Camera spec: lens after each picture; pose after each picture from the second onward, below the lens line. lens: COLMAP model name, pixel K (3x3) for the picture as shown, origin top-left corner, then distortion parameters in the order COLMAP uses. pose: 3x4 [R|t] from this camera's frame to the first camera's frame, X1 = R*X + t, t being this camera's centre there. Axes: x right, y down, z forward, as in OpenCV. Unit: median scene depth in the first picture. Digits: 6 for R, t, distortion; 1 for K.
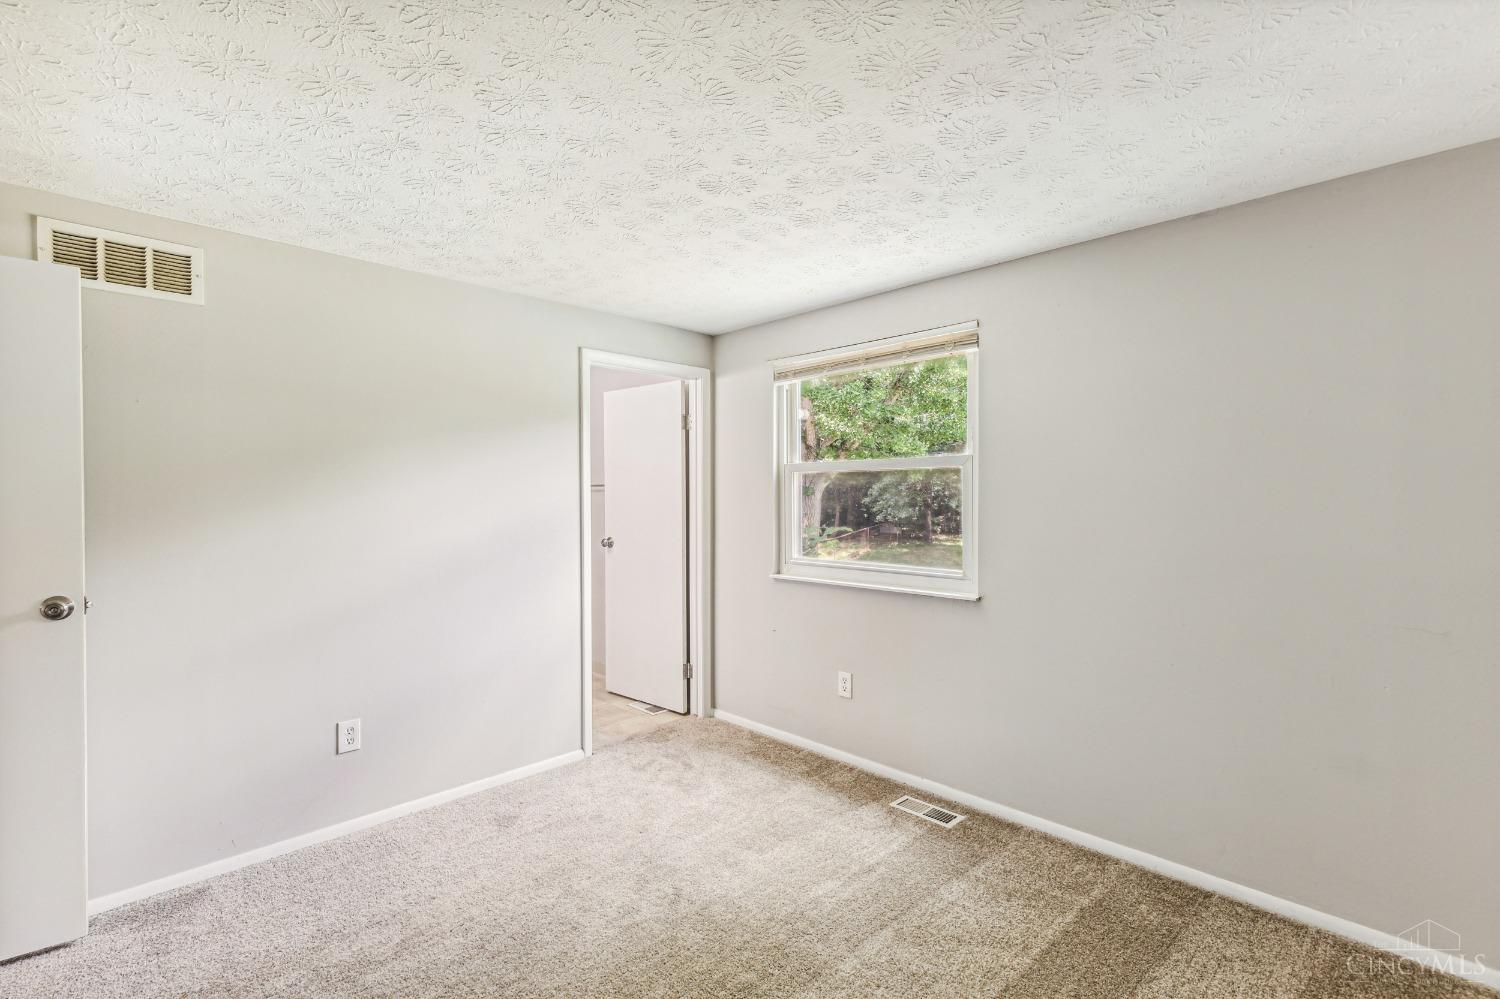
lens RADIAL K [[674.4, 0, 750.0], [0, 674.4, 499.5], [0, 0, 1]] dist [0.000667, -0.000141]
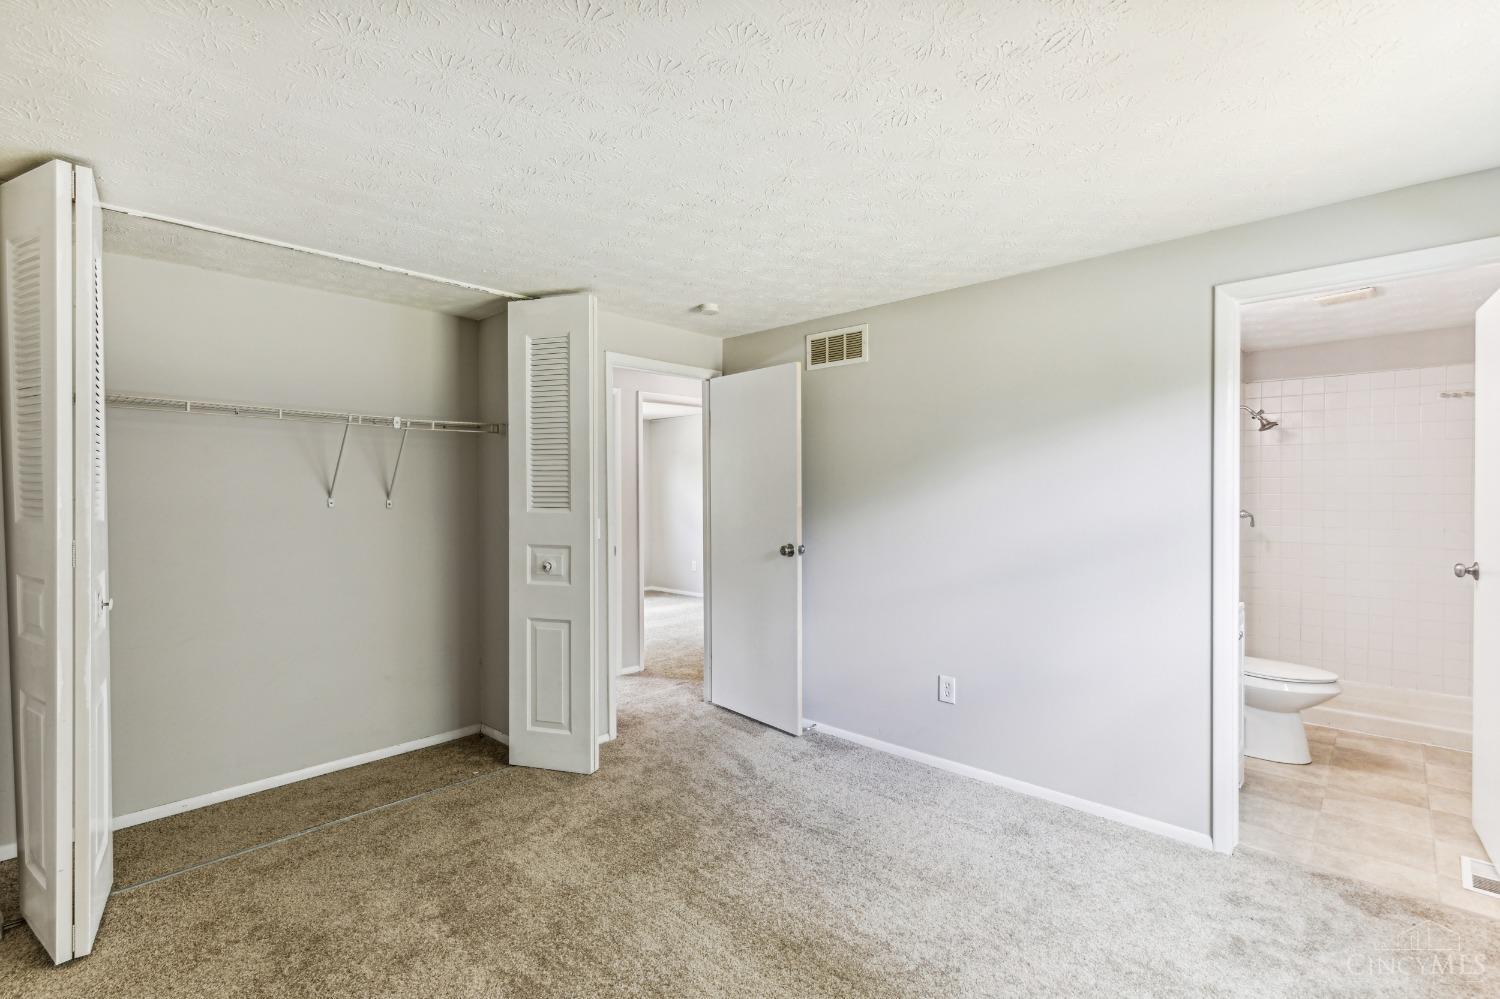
lens RADIAL K [[674.4, 0, 750.0], [0, 674.4, 499.5], [0, 0, 1]] dist [0.000667, -0.000141]
pose [[0.033938, 0.016354, -0.999290, 0.580173], [-0.008043, 0.999838, 0.016090, -0.004184], [0.999392, 0.007492, 0.034064, 0.596806]]
